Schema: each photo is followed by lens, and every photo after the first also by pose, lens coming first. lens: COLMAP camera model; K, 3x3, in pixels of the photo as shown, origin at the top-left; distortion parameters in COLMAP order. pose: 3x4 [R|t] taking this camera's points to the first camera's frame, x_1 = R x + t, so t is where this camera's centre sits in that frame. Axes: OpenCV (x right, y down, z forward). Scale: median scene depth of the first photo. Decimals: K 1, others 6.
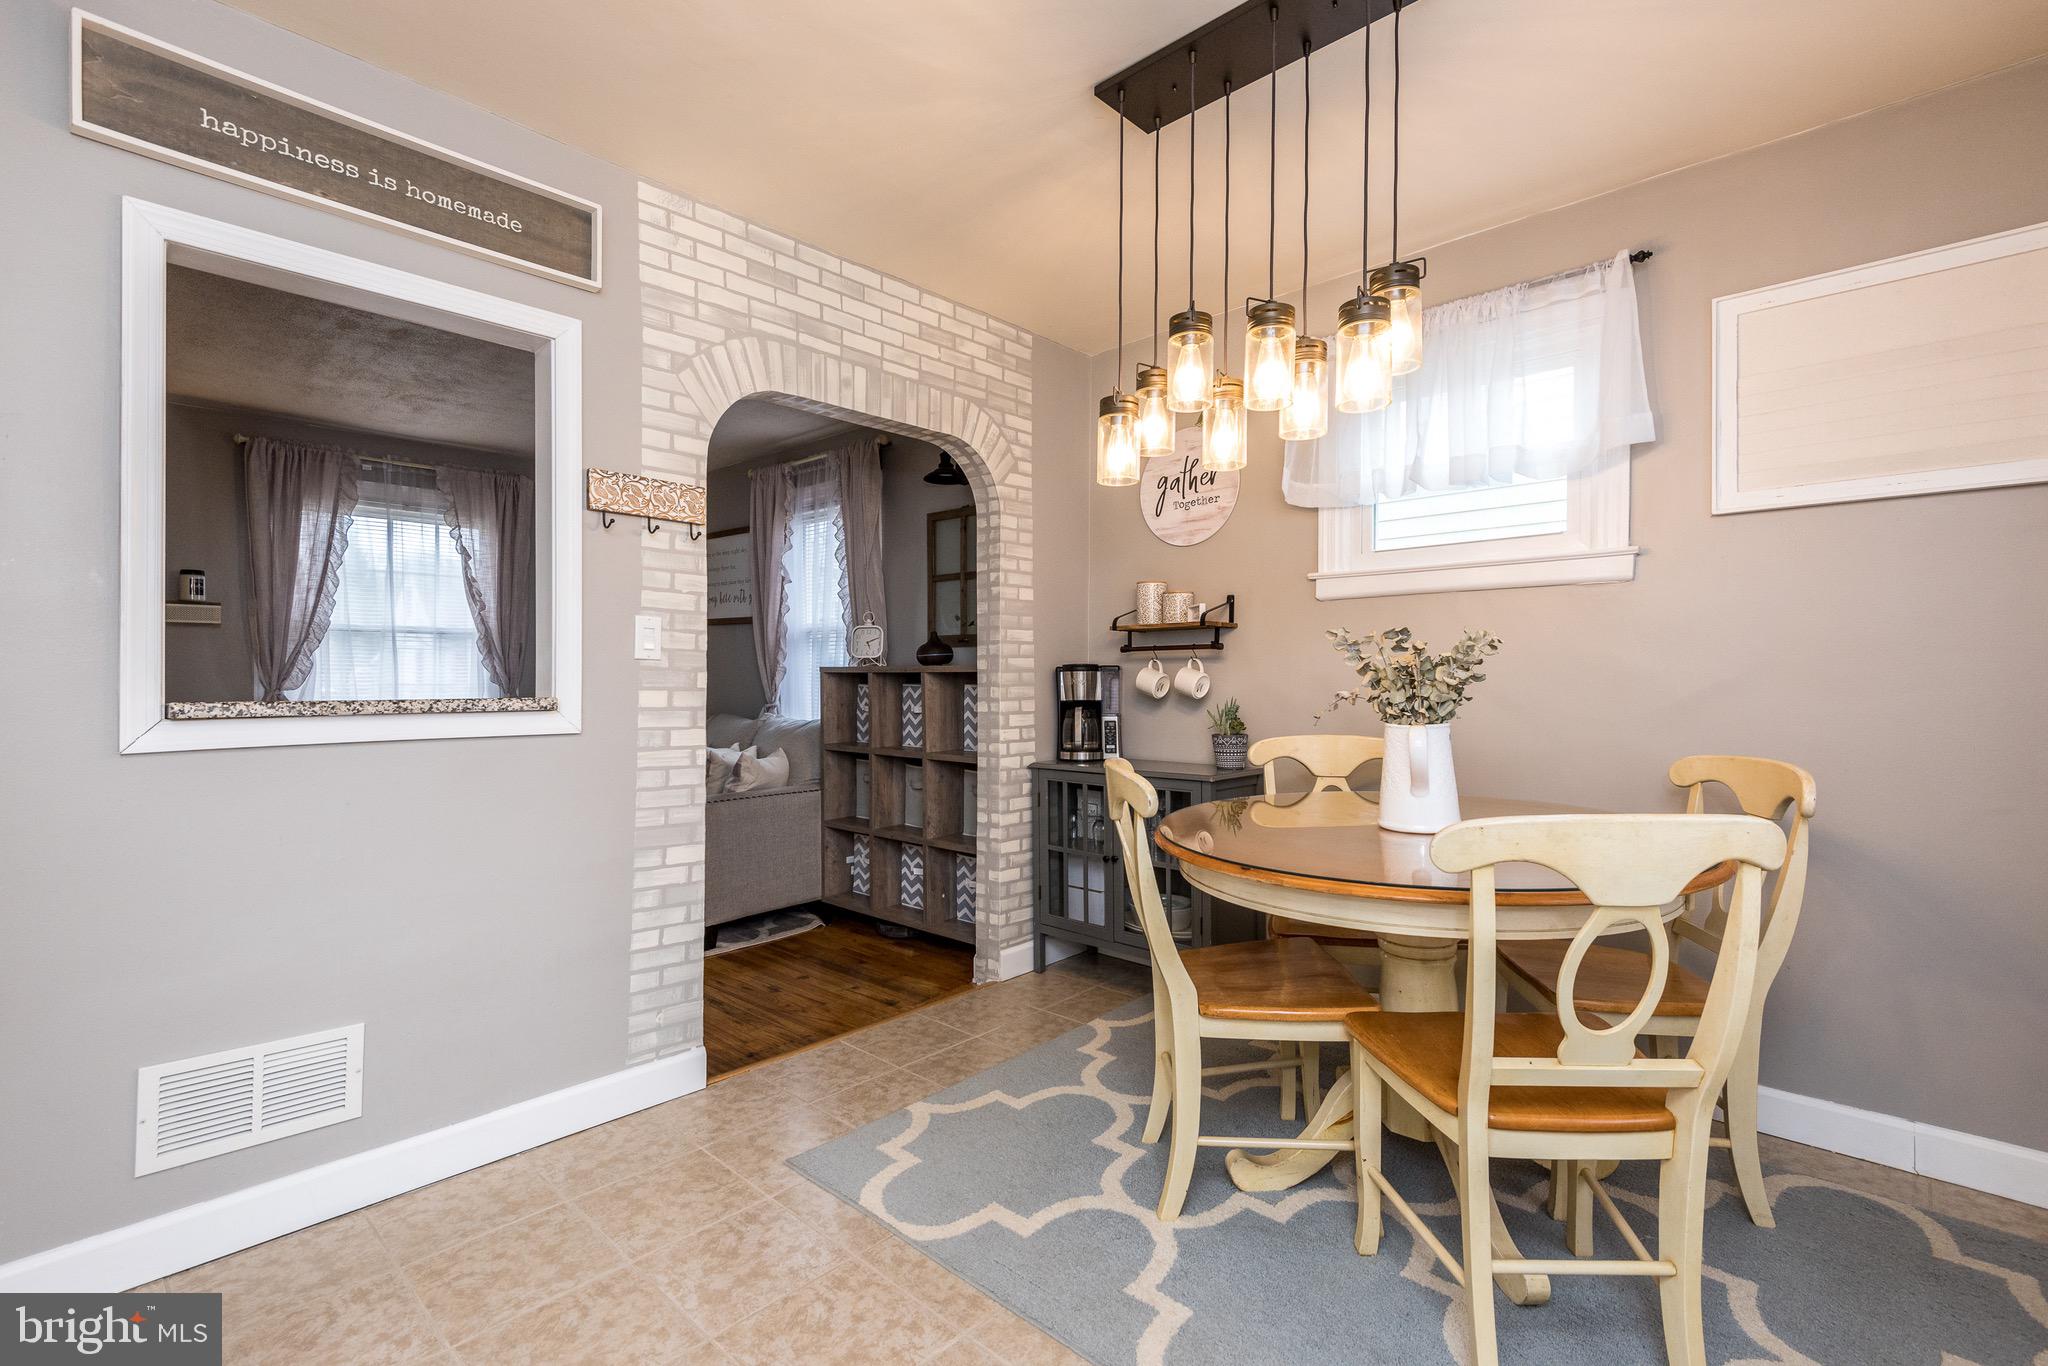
lens RADIAL K [[909.9, 0, 1054.0], [0, 909.9, 677.3], [0, 0, 1]] dist [0.028214, -0.017424]
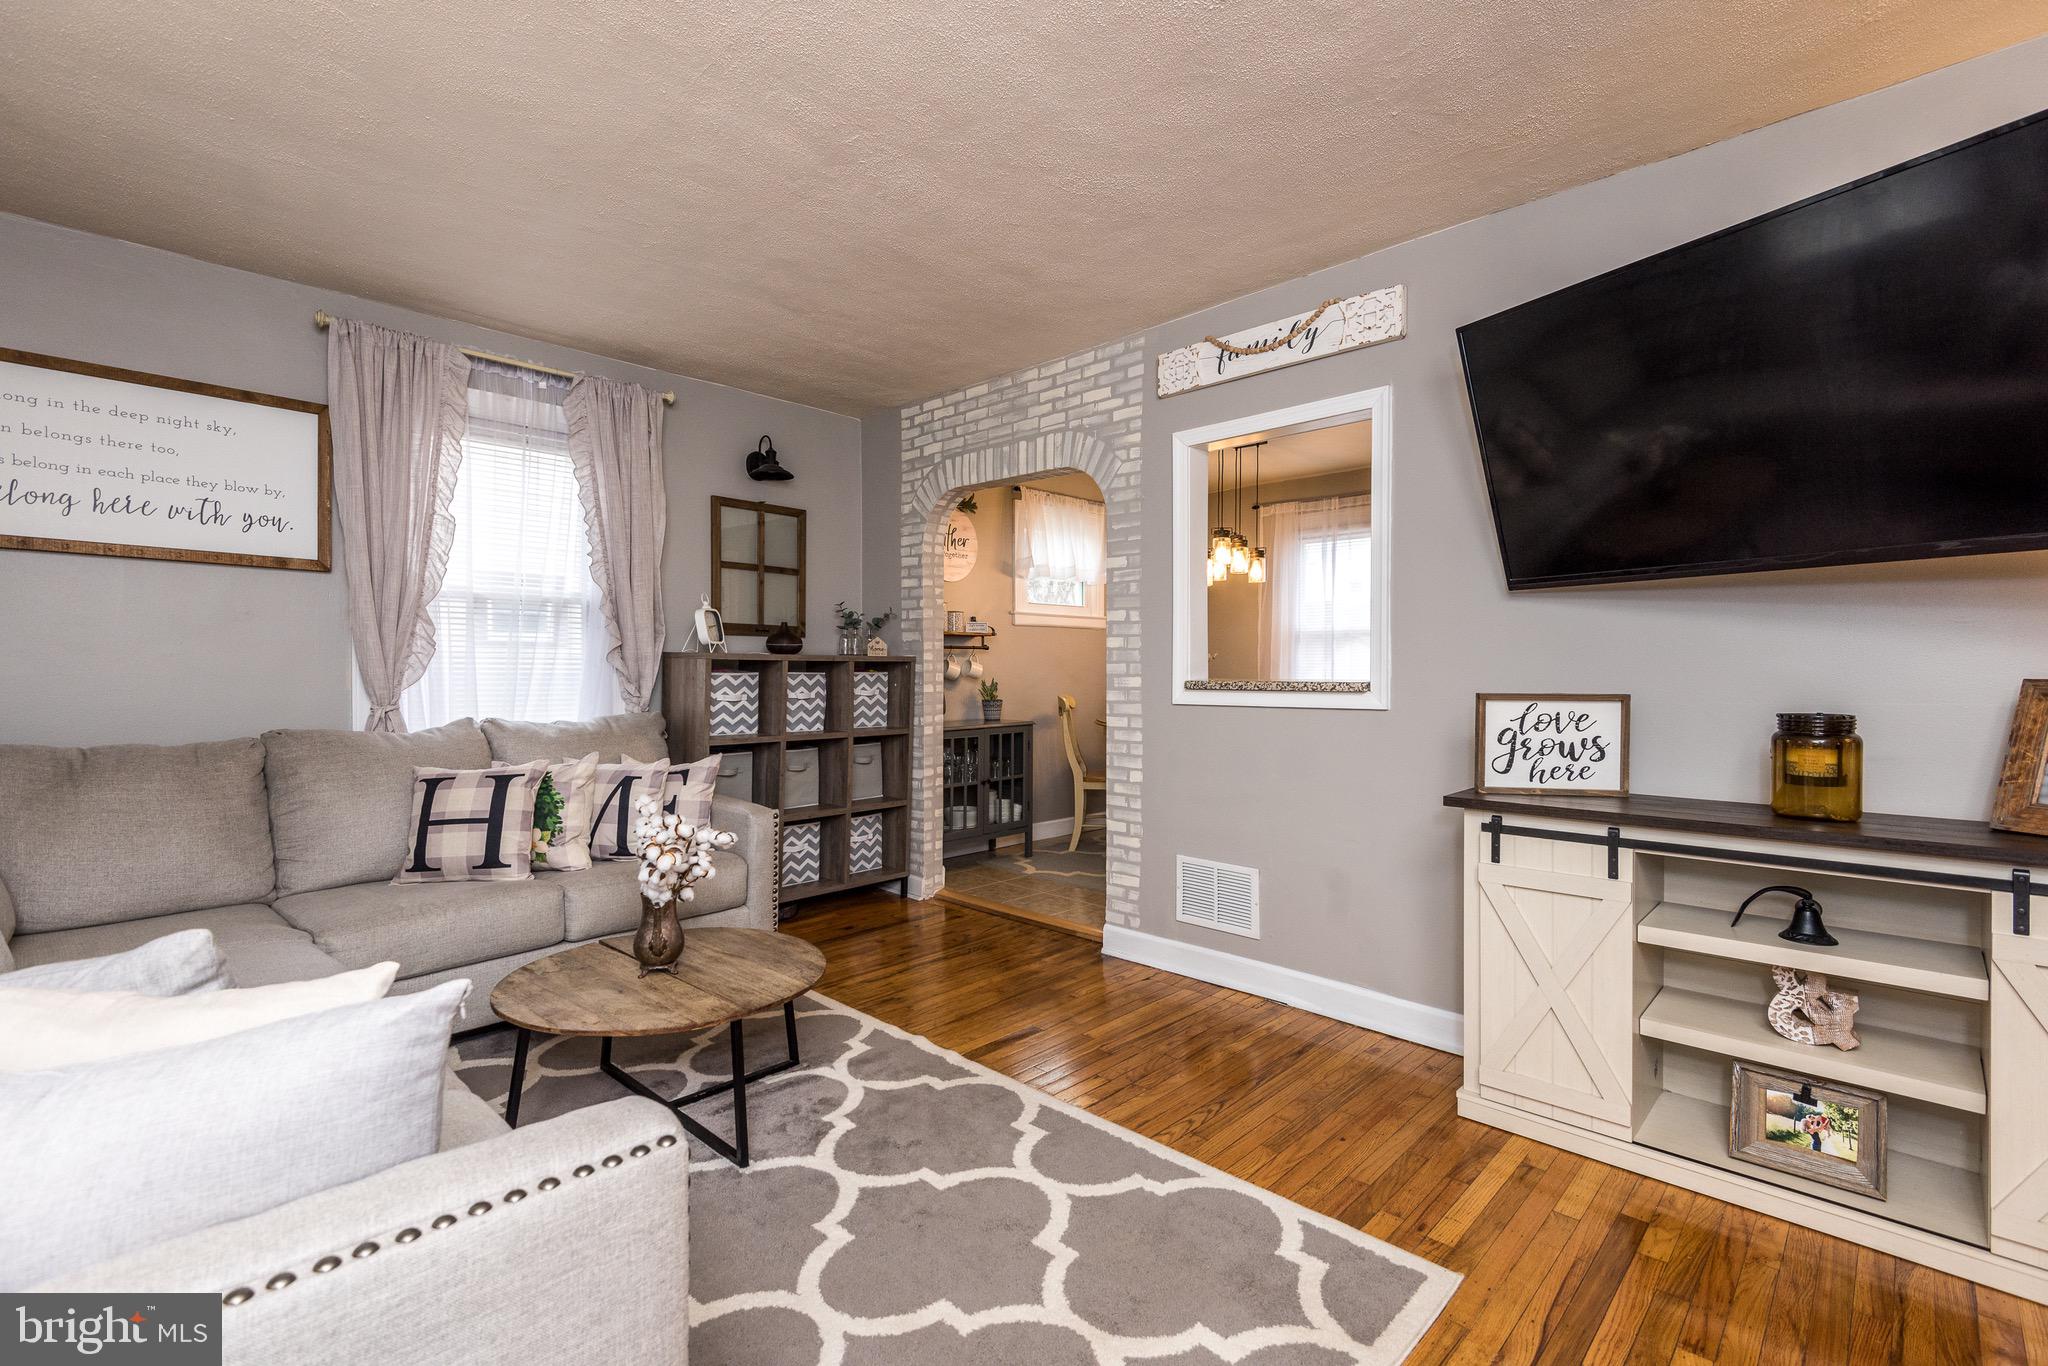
lens RADIAL K [[926.0, 0, 961.3], [0, 926.0, 685.4], [0, 0, 1]] dist [0.032419, -0.019720]
pose [[0.059682, -0.018832, 0.998040, -1.202141], [-0.001218, 0.999820, 0.018938, 0.001788], [-0.998217, -0.002346, 0.059648, 0.740951]]
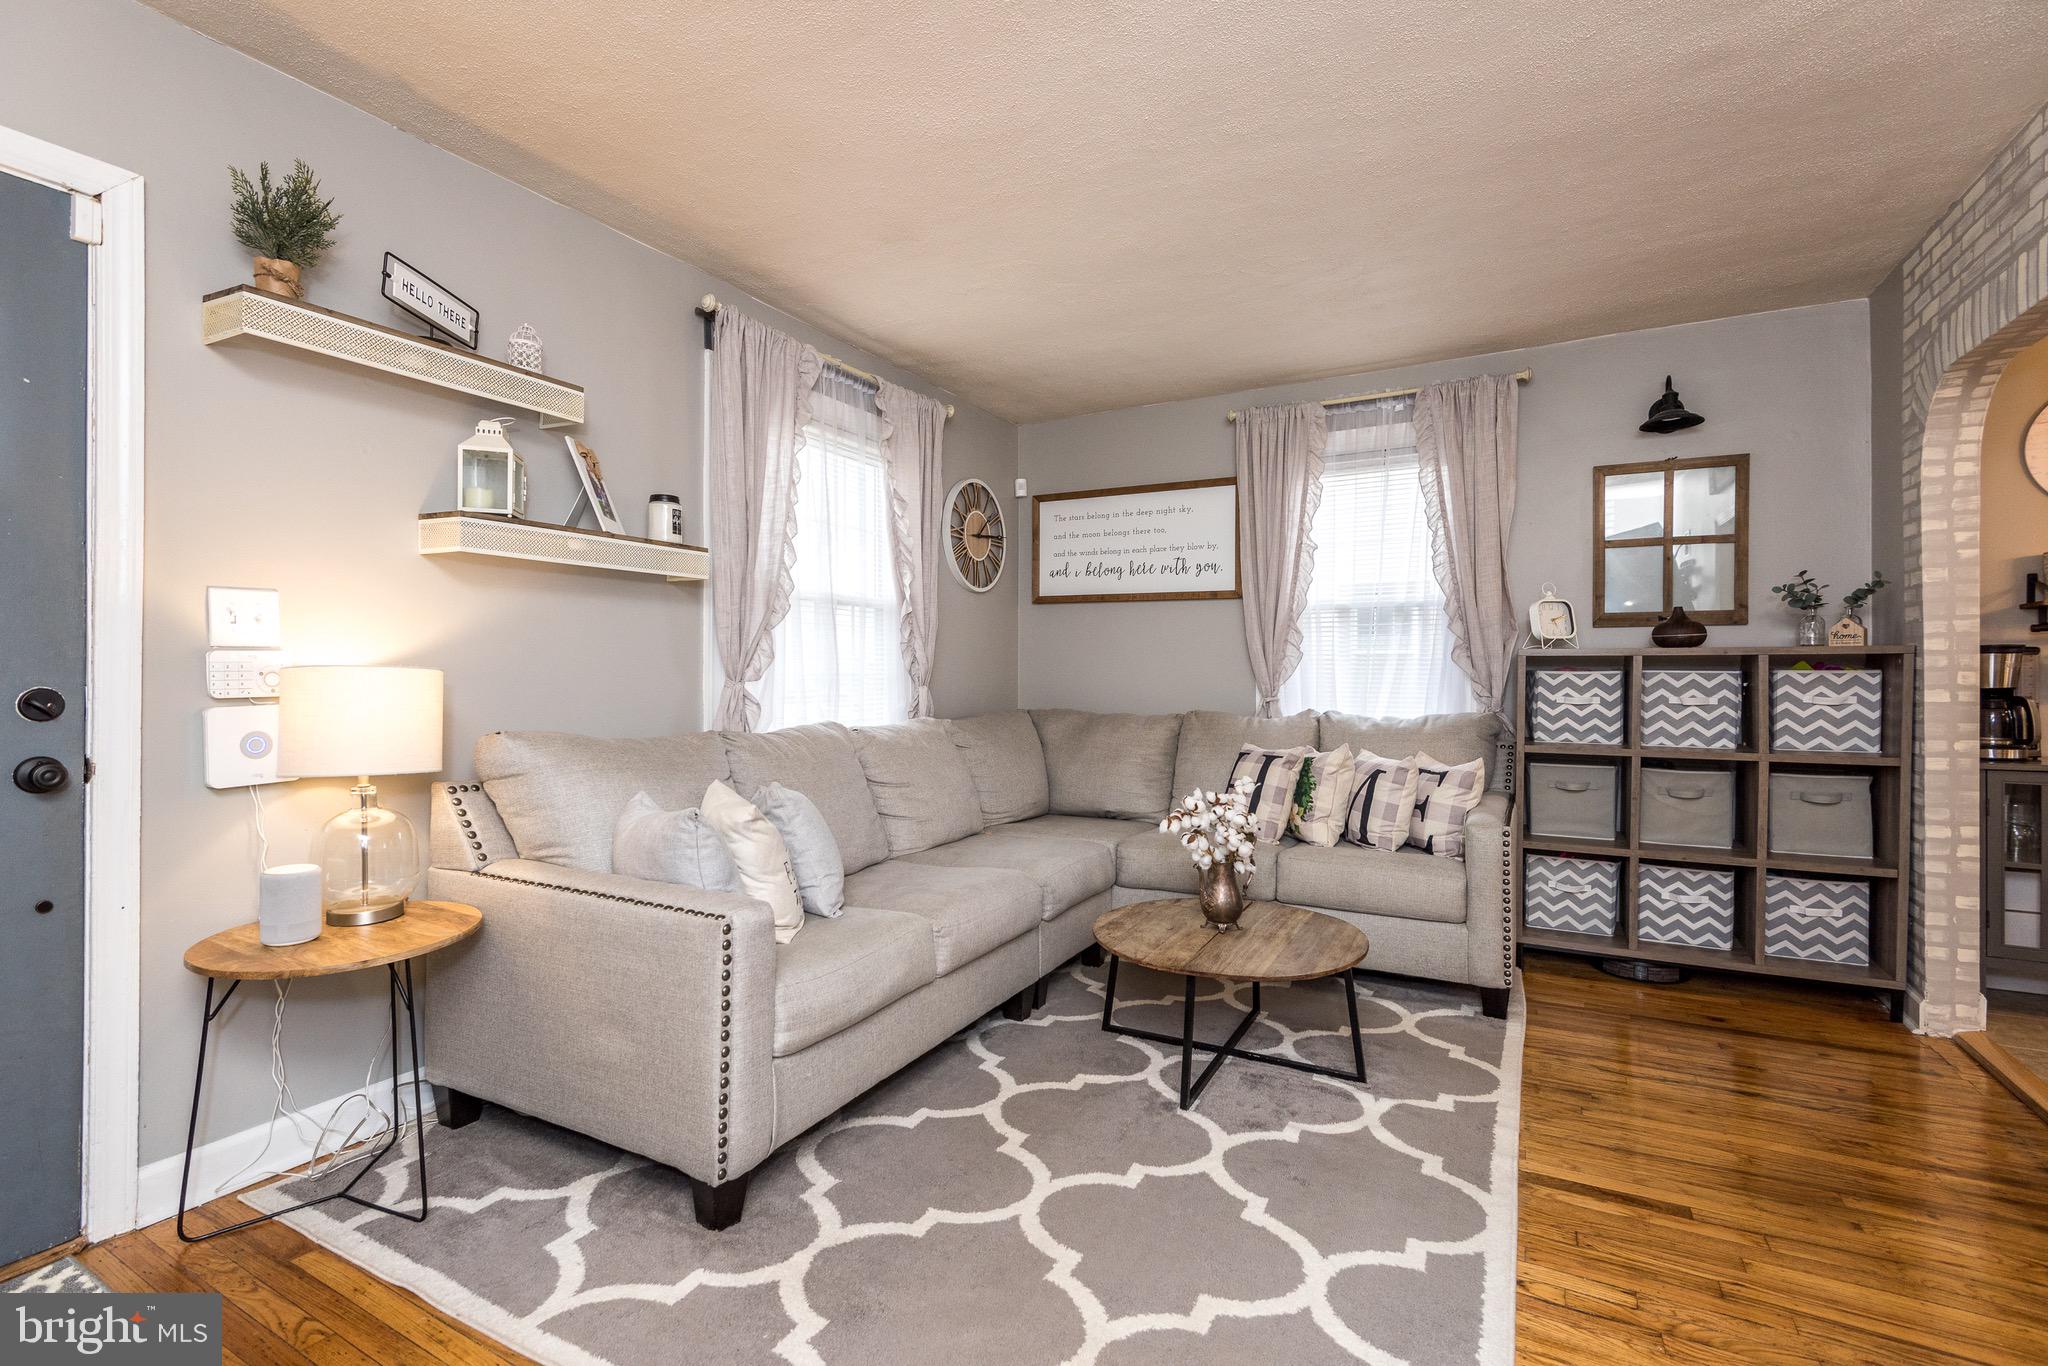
lens RADIAL K [[909.9, 0, 1054.0], [0, 909.9, 677.3], [0, 0, 1]] dist [0.028214, -0.017424]
pose [[0.970273, -0.001002, 0.242011, -0.888176], [0.000583, 0.999998, 0.001805, 0.011384], [-0.242012, -0.001610, 0.970272, 0.331188]]
